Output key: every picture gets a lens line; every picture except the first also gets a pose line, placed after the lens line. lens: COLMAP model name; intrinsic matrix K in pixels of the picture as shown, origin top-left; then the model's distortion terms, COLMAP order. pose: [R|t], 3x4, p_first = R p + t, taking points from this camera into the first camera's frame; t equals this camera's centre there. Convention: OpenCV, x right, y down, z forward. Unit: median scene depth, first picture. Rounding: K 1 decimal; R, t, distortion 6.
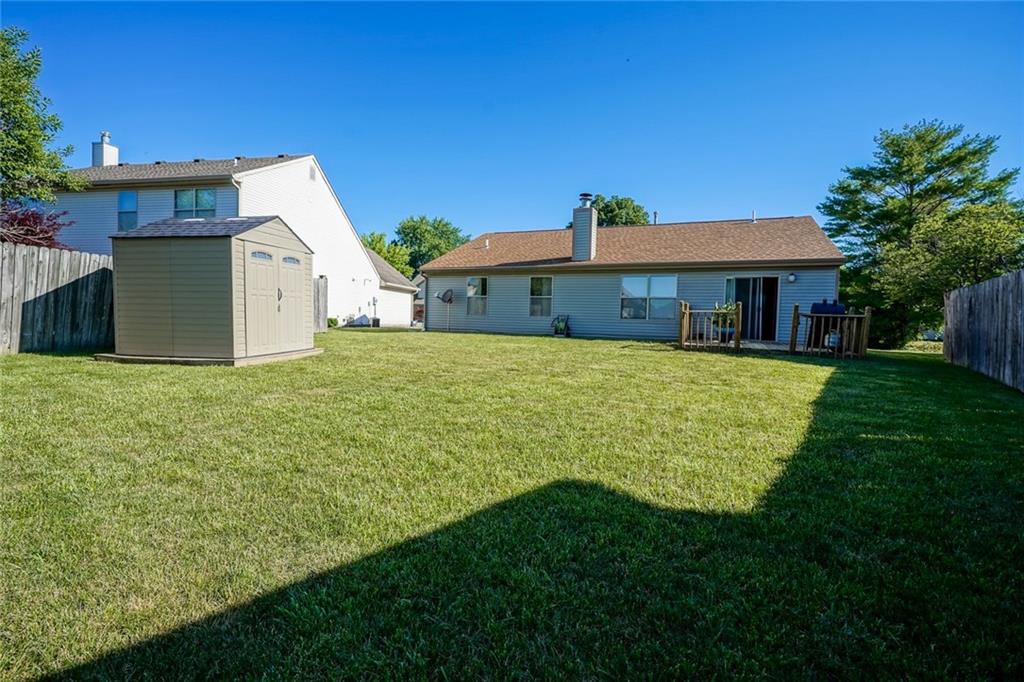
lens RADIAL K [[463.6, 0, 514.1], [0, 463.6, 339.3], [0, 0, 1]] dist [-0.001191, 0.000670]
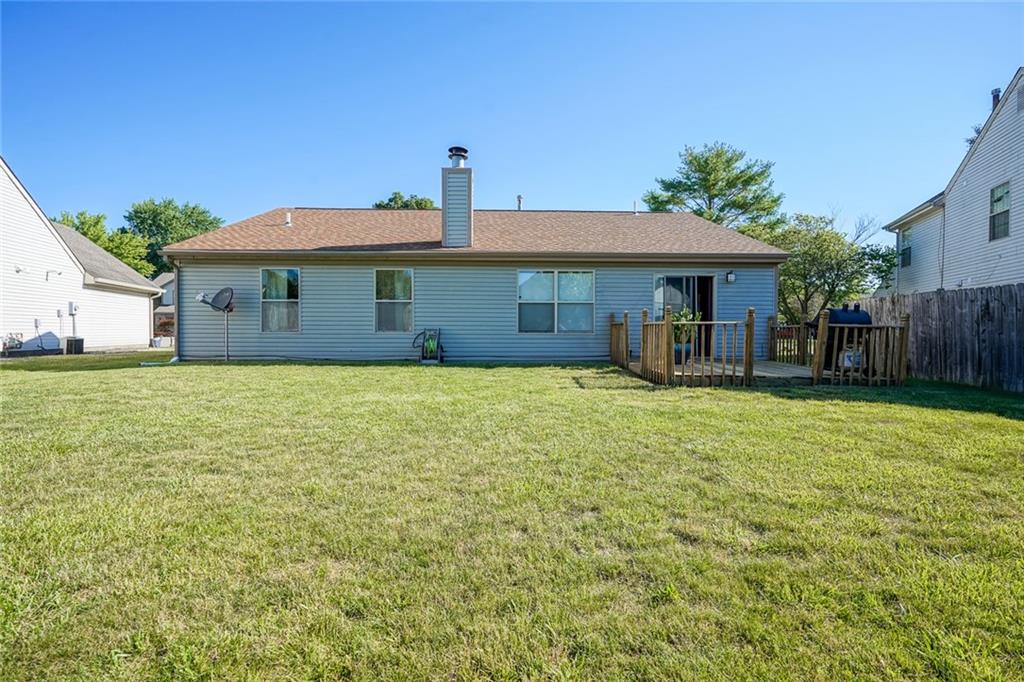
lens RADIAL K [[463.6, 0, 514.1], [0, 463.6, 339.3], [0, 0, 1]] dist [-0.001191, 0.000670]
pose [[0.904116, -0.034709, 0.425876, -0.045745], [0.039488, 0.999217, -0.002395, -0.020789], [-0.425459, 0.018982, 0.904778, 0.236287]]
